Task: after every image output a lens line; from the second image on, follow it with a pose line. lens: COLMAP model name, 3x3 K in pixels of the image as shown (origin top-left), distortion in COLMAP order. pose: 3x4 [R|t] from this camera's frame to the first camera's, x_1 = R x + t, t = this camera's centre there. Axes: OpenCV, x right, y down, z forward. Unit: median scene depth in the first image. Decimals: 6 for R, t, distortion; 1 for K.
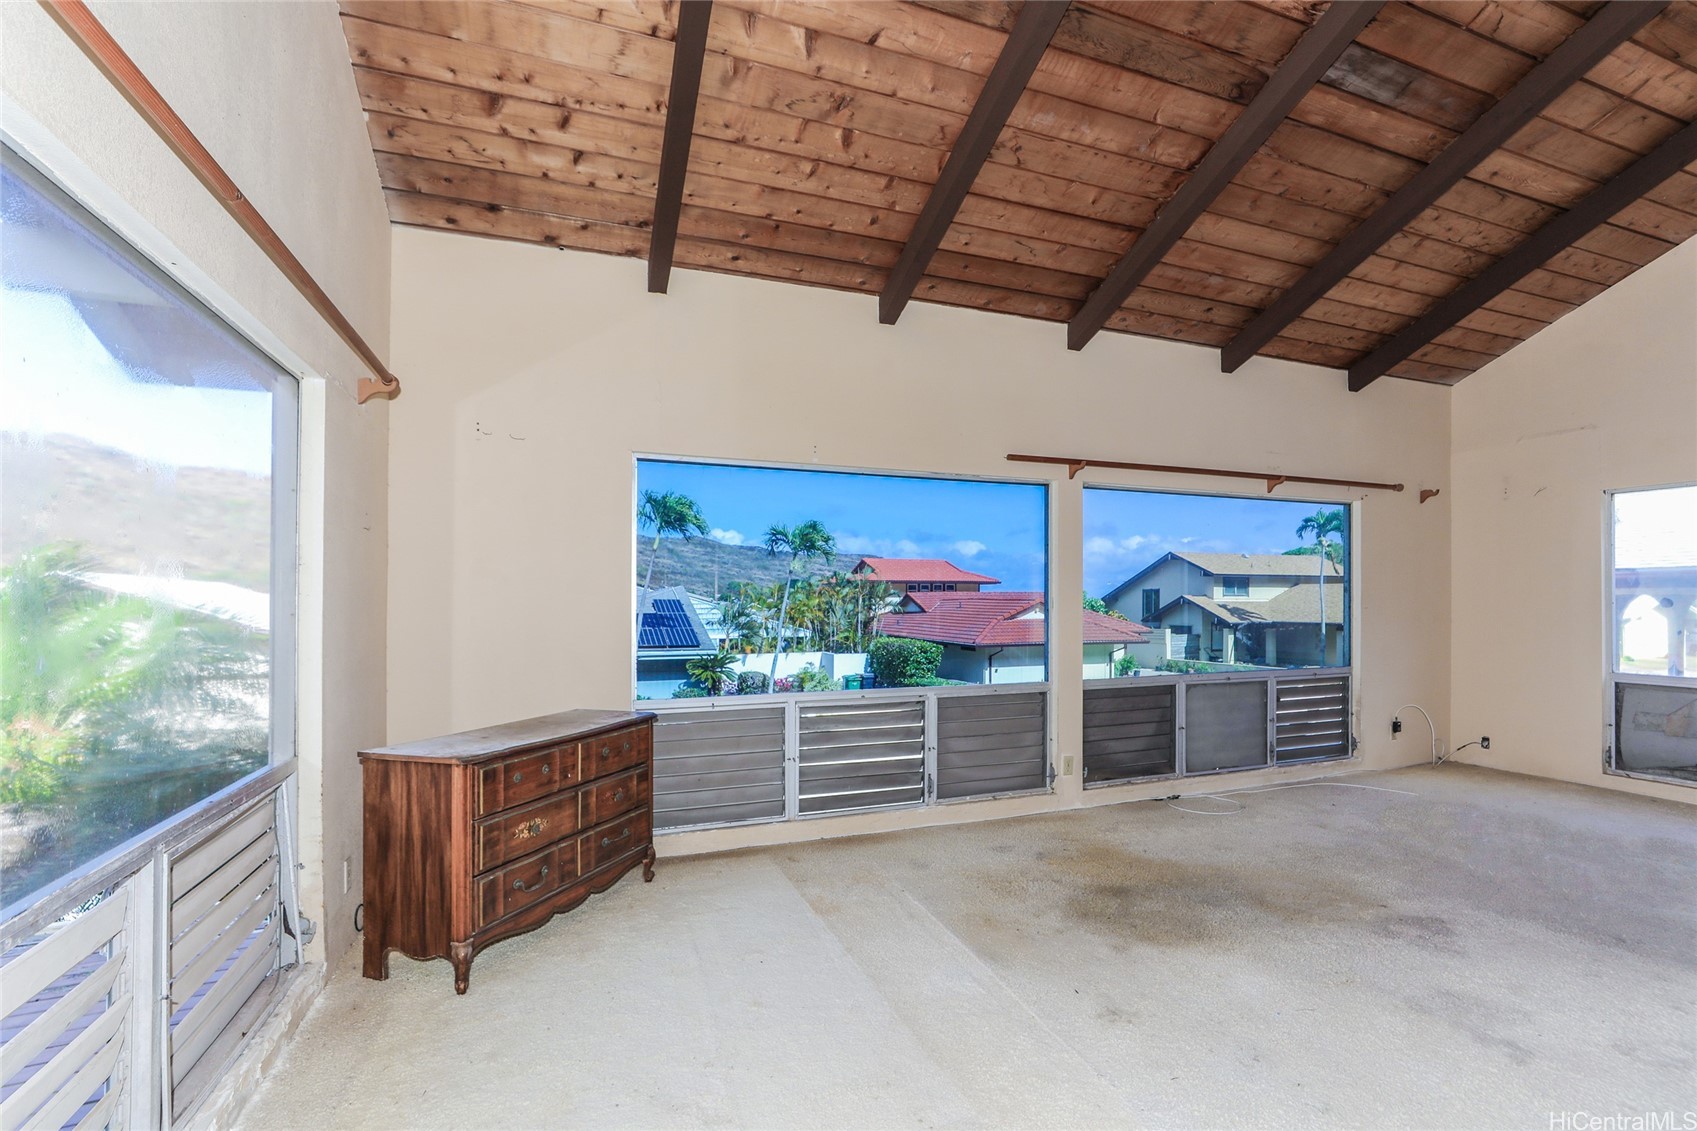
lens RADIAL K [[778.9, 0, 845.9], [0, 778.9, 595.1], [0, 0, 1]] dist [-0.024842, 0.008084]
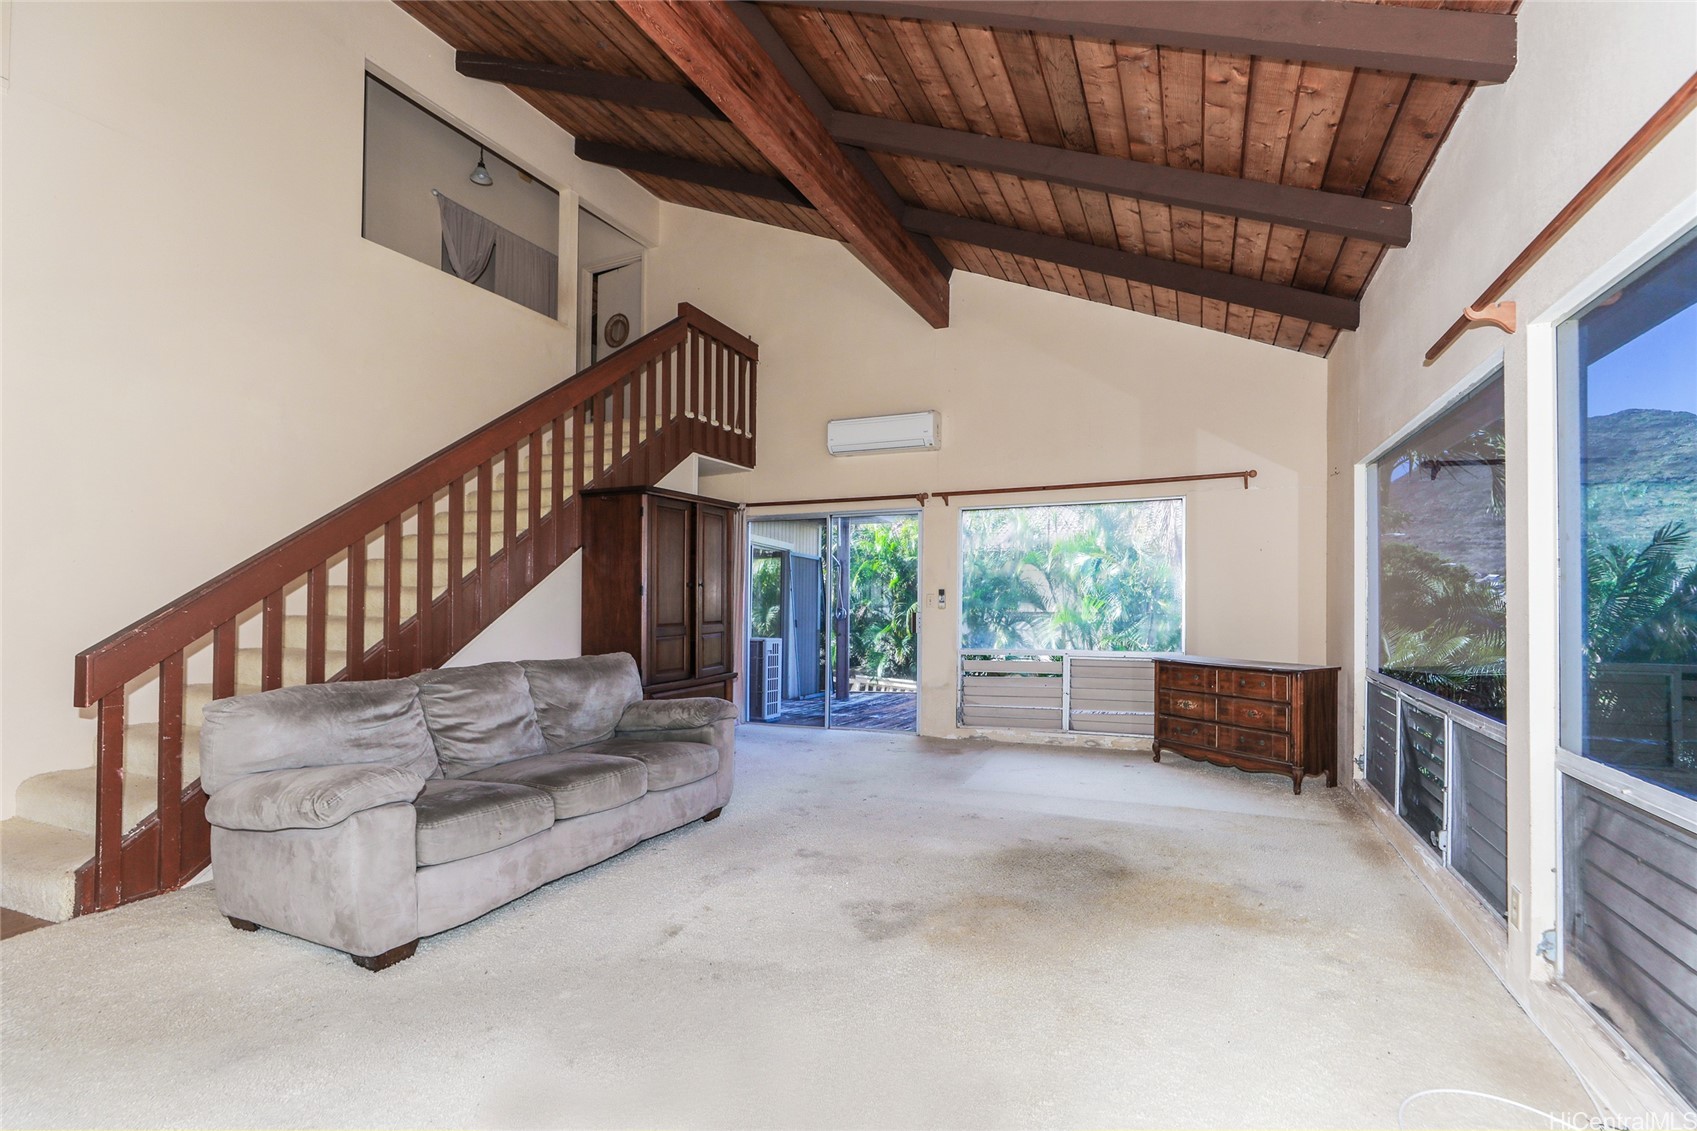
lens RADIAL K [[778.9, 0, 872.3], [0, 778.9, 582.7], [0, 0, 1]] dist [-0.024842, 0.008084]
pose [[-0.671810, -0.000527, -0.740724, 0.148095], [0.015543, 0.999770, -0.014808, 0.001683], [0.740561, -0.021461, -0.671647, 0.165149]]
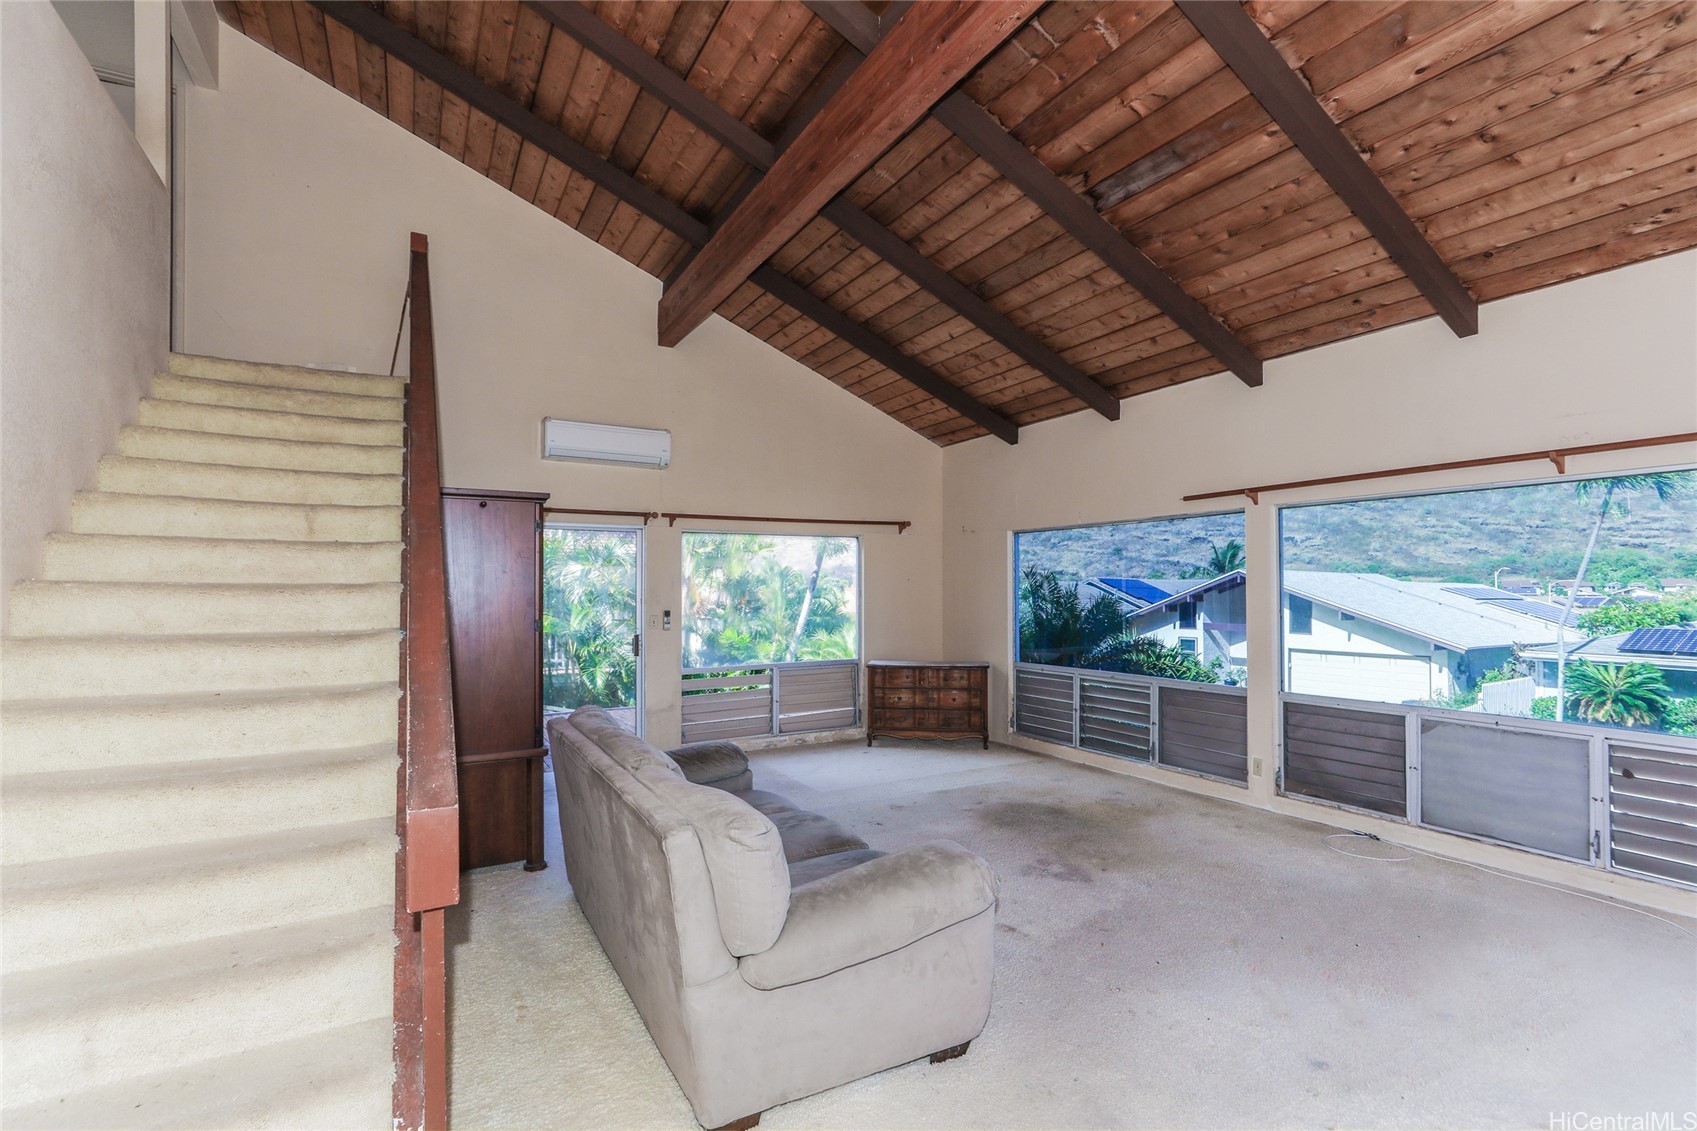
lens RADIAL K [[778.9, 0, 880.3], [0, 778.9, 569.8], [0, 0, 1]] dist [-0.024842, 0.008084]
pose [[0.196536, -0.020706, -0.980278, 0.199684], [0.008109, 0.999777, -0.019492, -0.006428], [0.980463, -0.004118, 0.196660, 0.042843]]
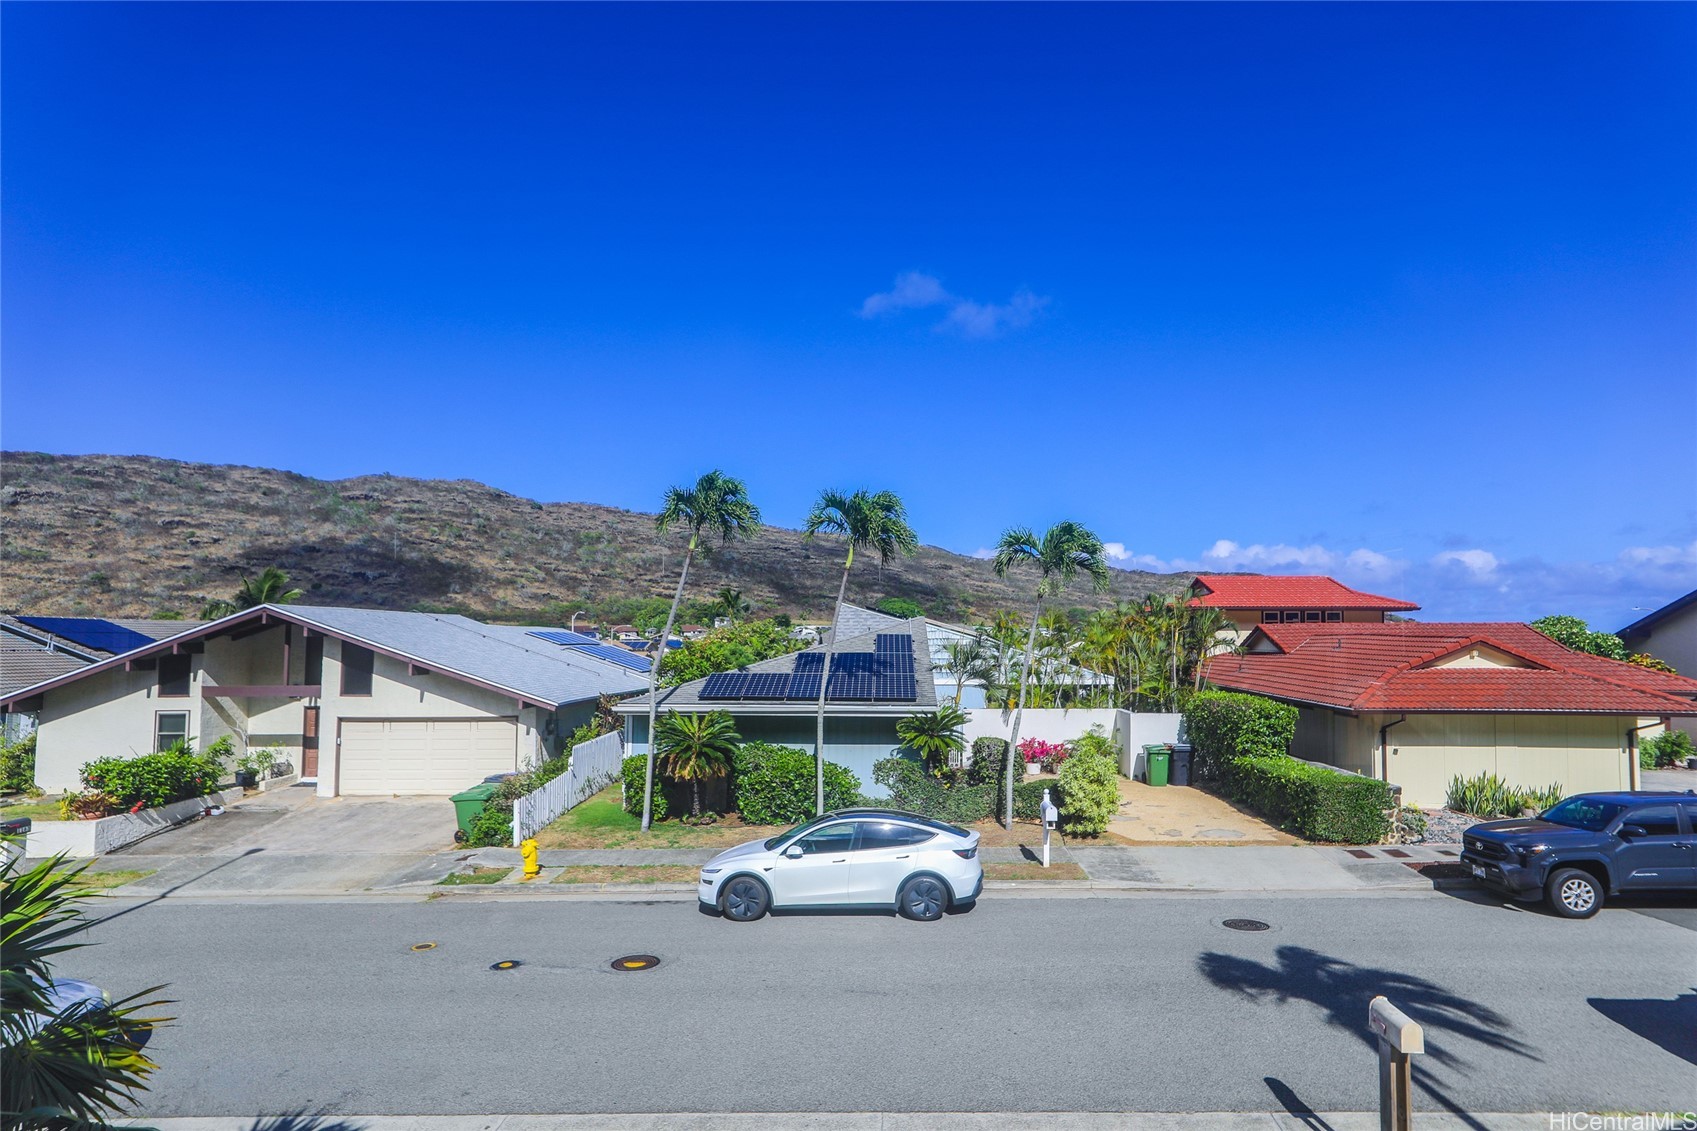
lens RADIAL K [[905.6, 0, 861.8], [0, 905.6, 578.0], [0, 0, 1]] dist [0.017753, 0.001302]
pose [[0.928337, -0.019840, -0.371210, 0.071085], [0.000728, 0.998670, -0.051555, -0.003971], [0.371739, 0.047590, 0.927117, 0.161910]]
